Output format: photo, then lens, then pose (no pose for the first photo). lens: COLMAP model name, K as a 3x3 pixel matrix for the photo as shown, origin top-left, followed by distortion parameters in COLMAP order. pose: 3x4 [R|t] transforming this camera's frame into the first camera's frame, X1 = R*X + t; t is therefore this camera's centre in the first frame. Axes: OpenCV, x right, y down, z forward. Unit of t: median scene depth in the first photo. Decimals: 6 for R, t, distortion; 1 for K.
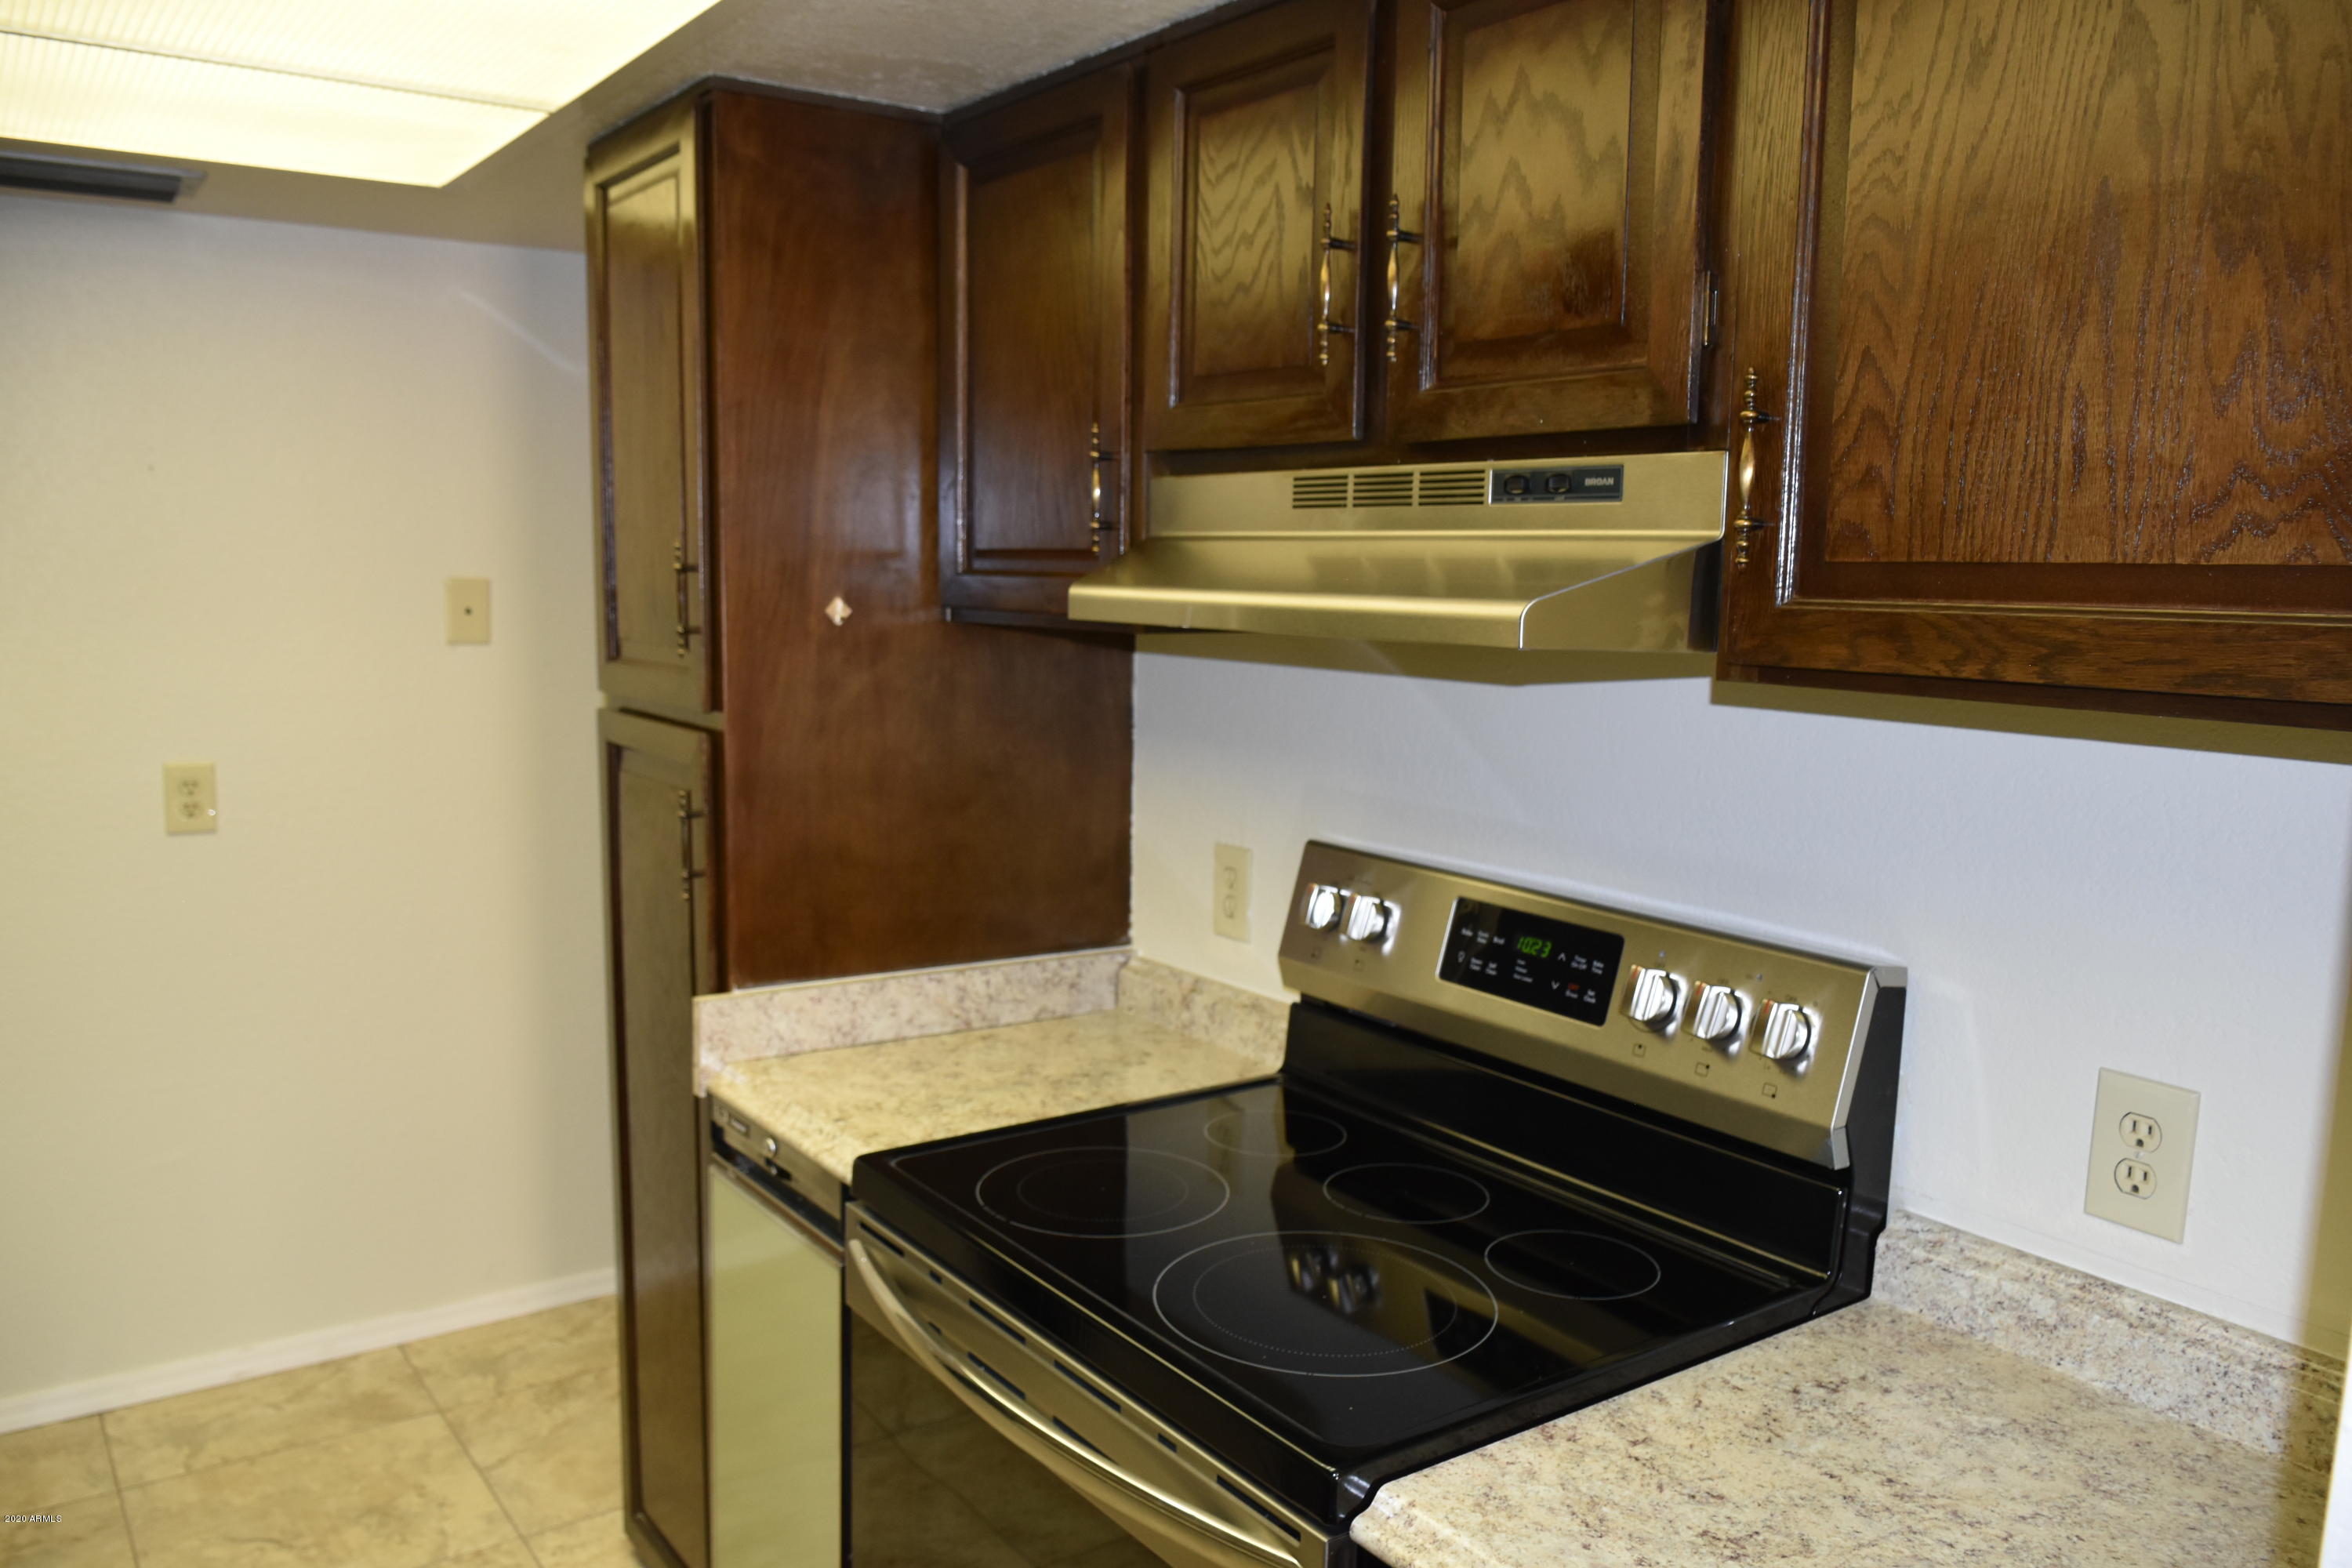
lens RADIAL K [[1829.0, 0, 1167.4], [0, 1829.0, 802.4], [0, 0, 1]] dist [-0.008276, -0.007697]
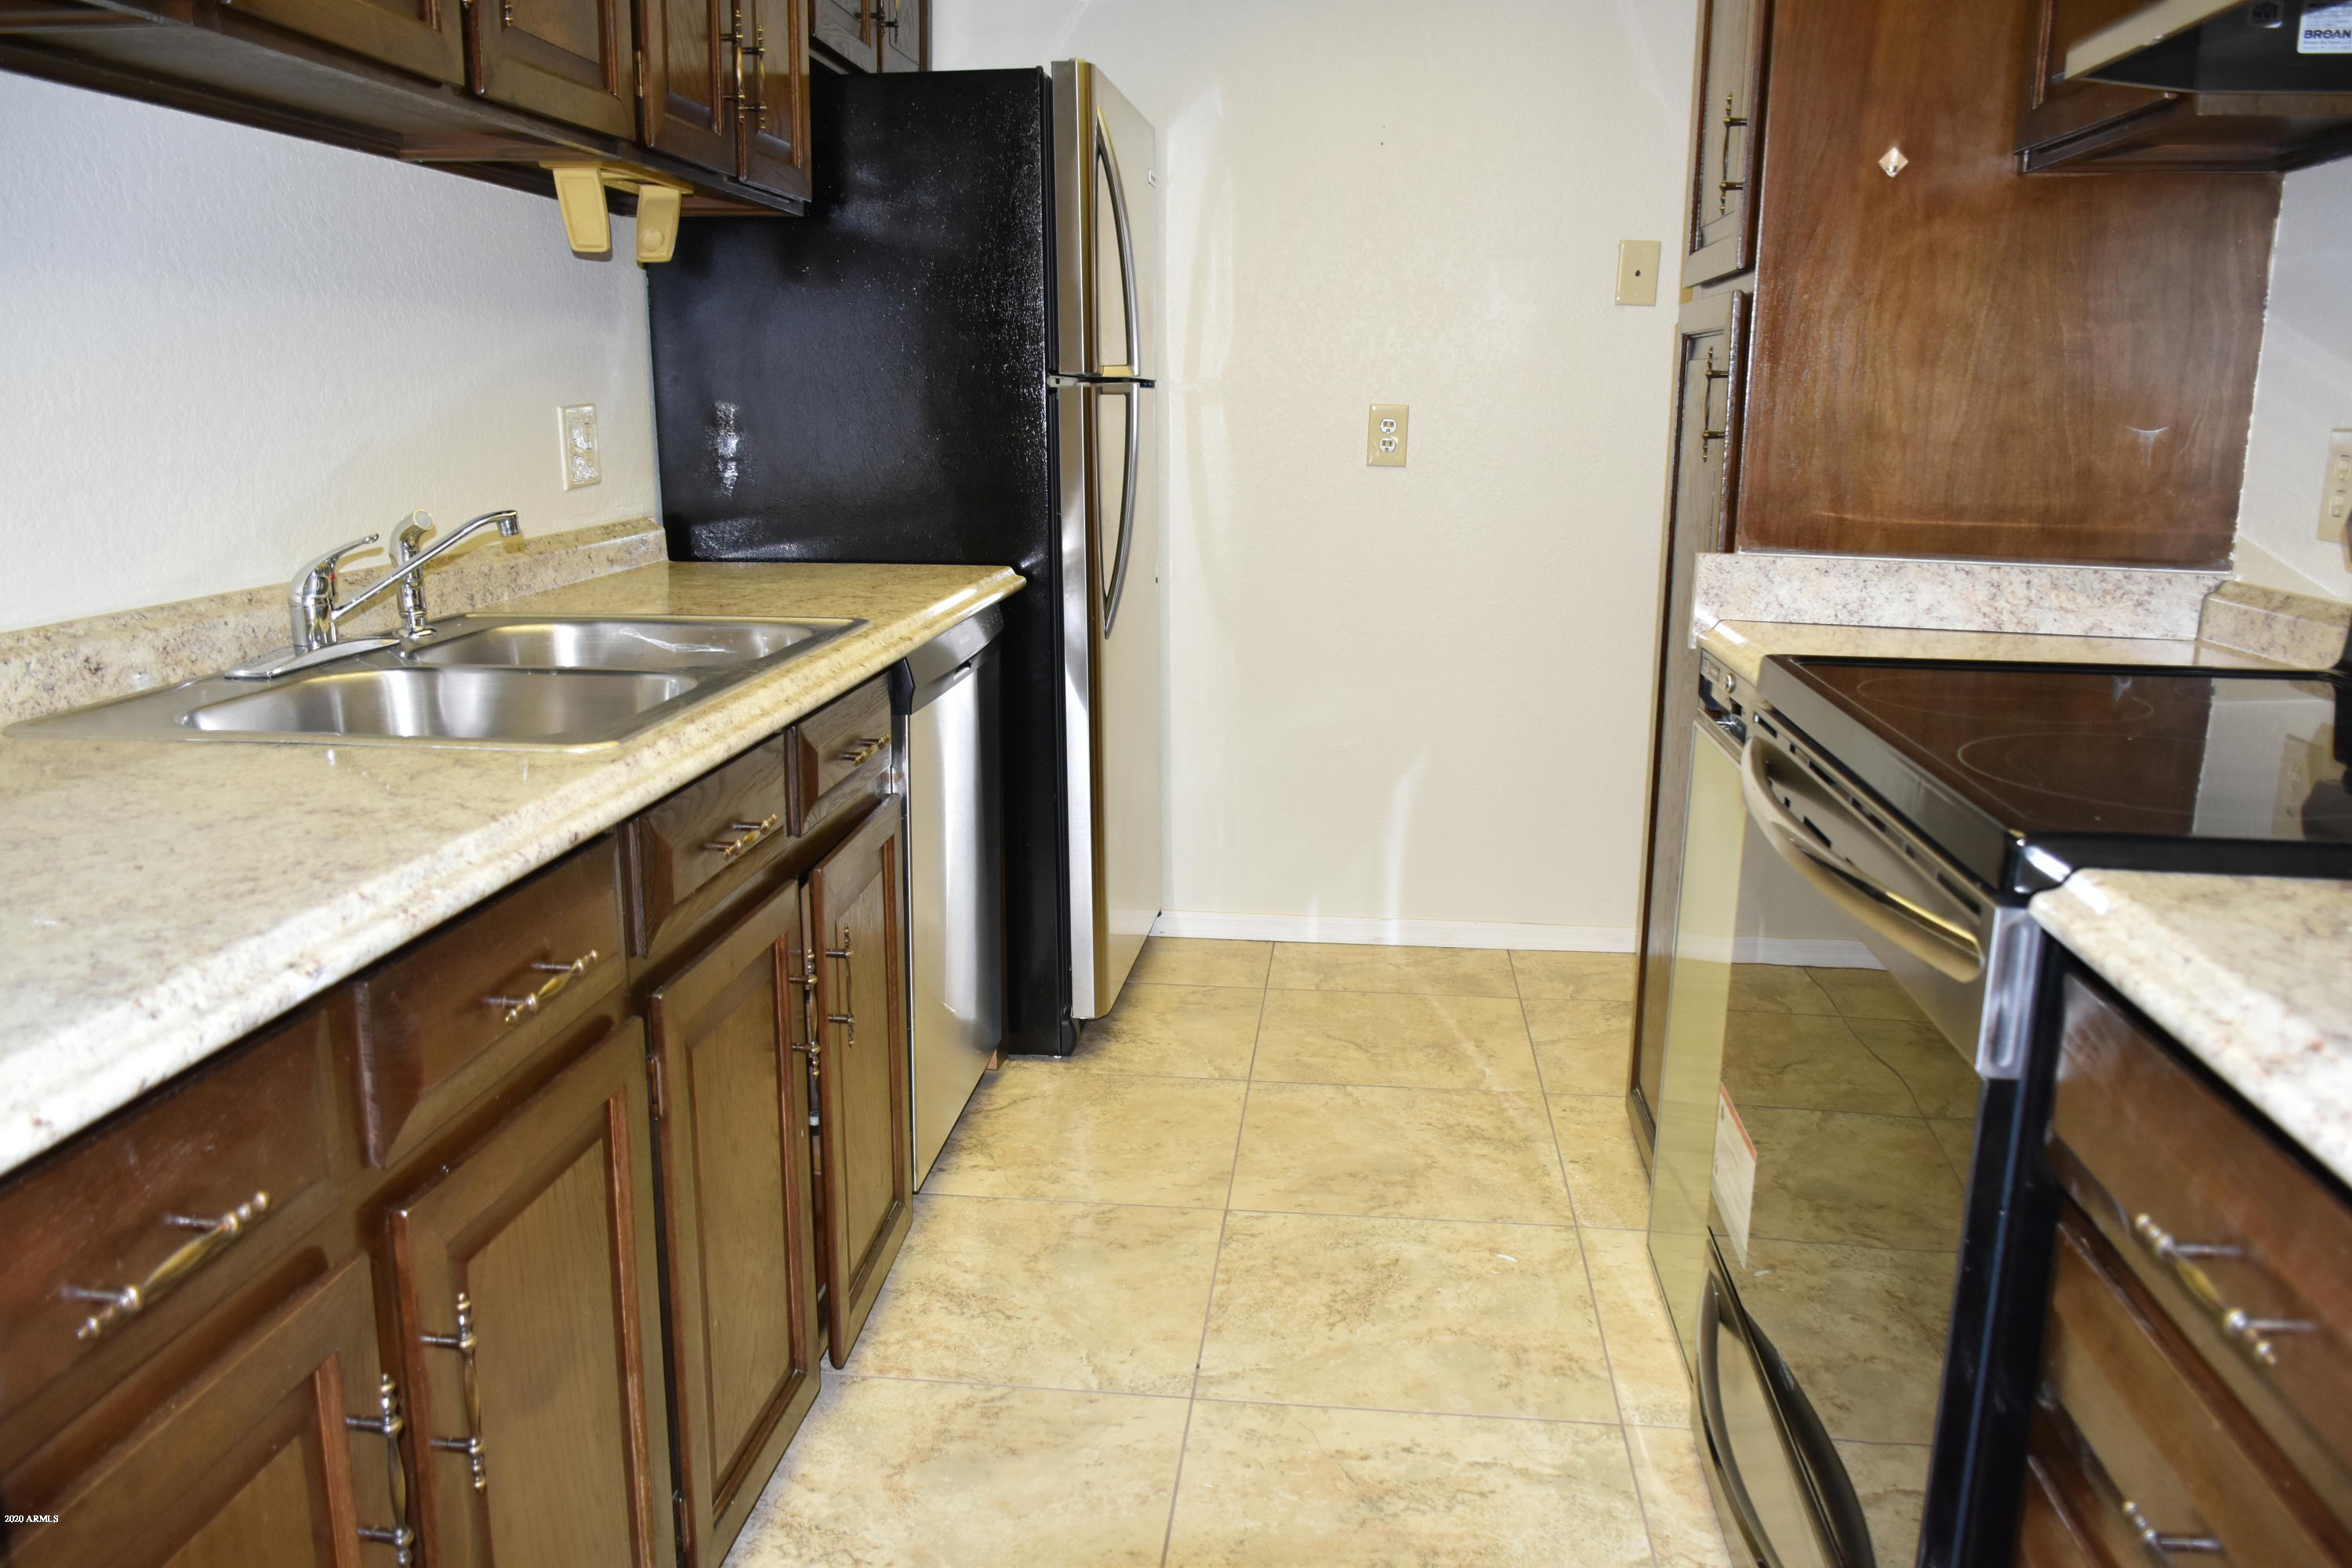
lens RADIAL K [[1829.0, 0, 1175.1], [0, 1829.0, 777.6], [0, 0, 1]] dist [-0.008276, -0.007697]
pose [[0.749987, 0.131935, -0.648161, 0.186053], [-0.098586, 0.991257, 0.087698, 0.156504], [0.654064, -0.001873, 0.756437, 0.027940]]
